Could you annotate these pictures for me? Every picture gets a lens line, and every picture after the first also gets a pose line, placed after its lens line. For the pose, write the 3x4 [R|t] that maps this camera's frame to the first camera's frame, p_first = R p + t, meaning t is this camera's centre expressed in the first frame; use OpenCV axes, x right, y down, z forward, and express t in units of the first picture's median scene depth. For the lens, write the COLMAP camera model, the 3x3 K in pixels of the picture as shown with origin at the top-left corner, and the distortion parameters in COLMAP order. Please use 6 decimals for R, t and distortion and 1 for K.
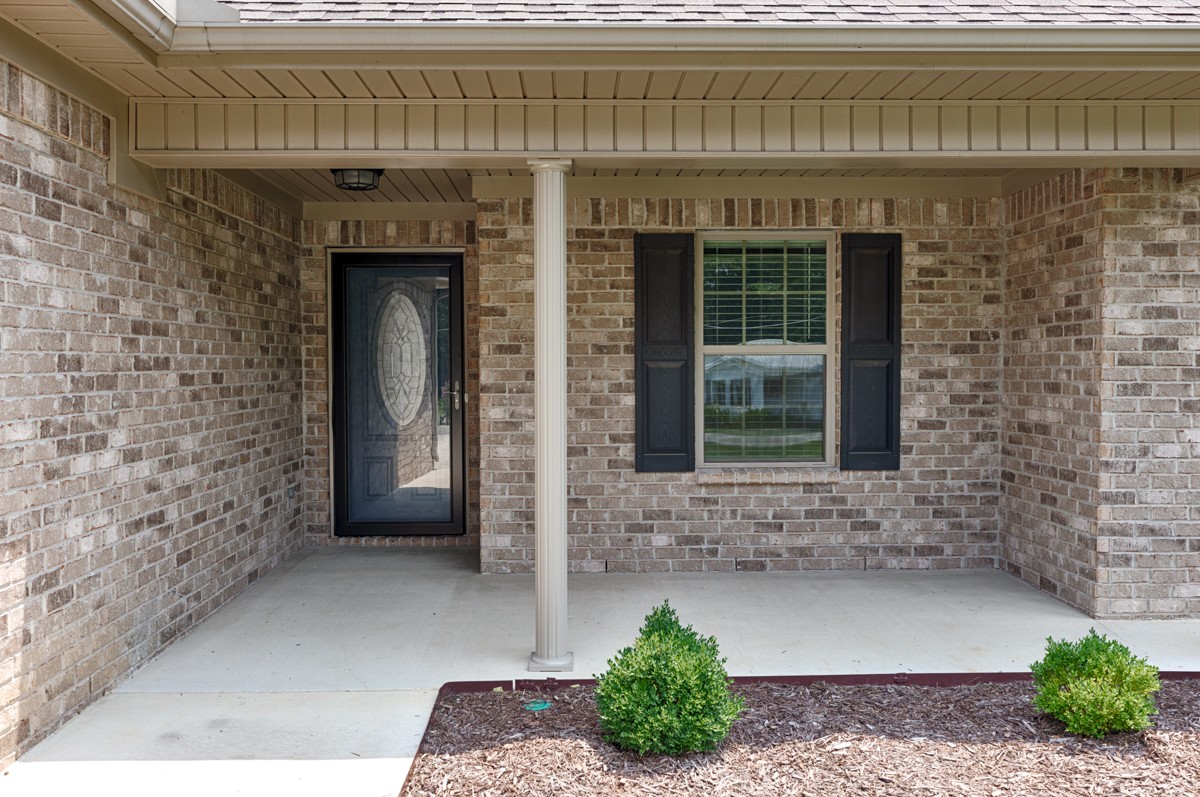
lens RADIAL K [[966.5, 0, 598.7], [0, 966.5, 393.4], [0, 0, 1]] dist [0.003100, 0.000251]
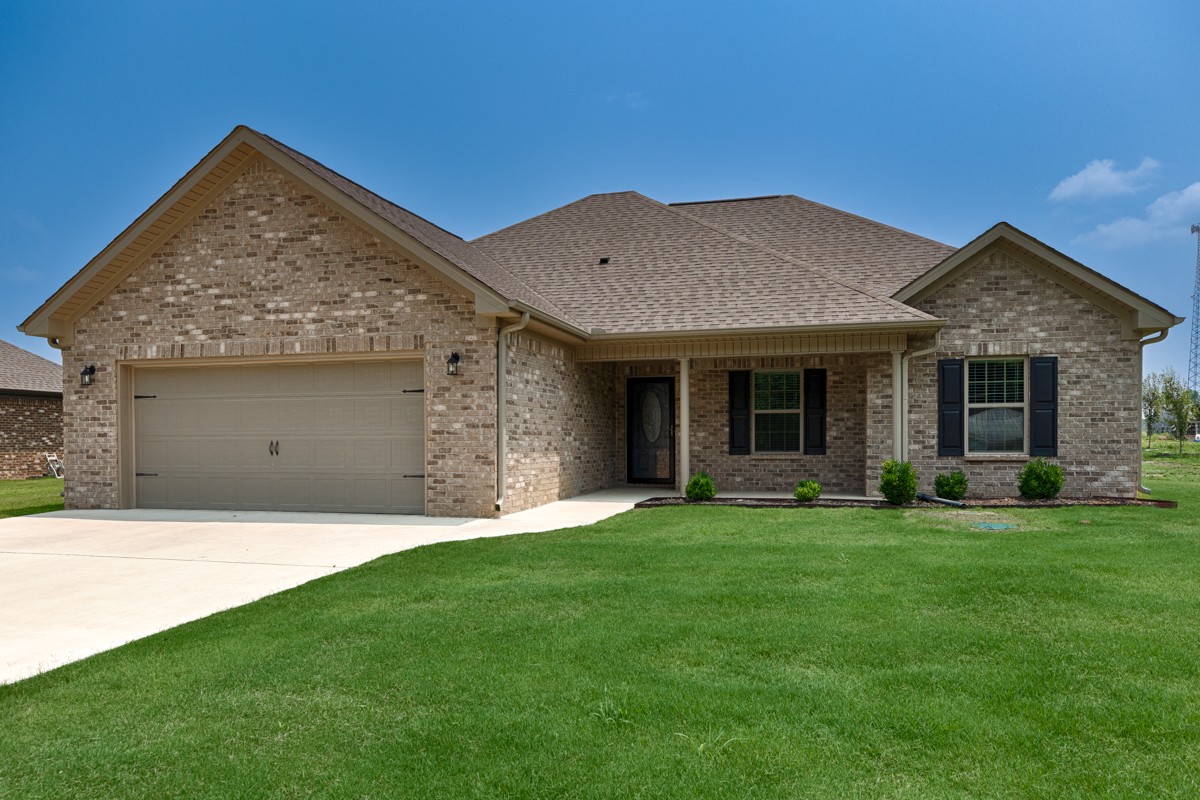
lens RADIAL K [[855.3, 0, 600.1], [0, 855.3, 453.0], [0, 0, 1]] dist [0.001223, 0.000478]
pose [[0.954471, 0.003522, -0.298284, 0.425082], [-0.008071, 0.999869, -0.014022, 0.114280], [0.298196, 0.015791, 0.954374, -1.508581]]
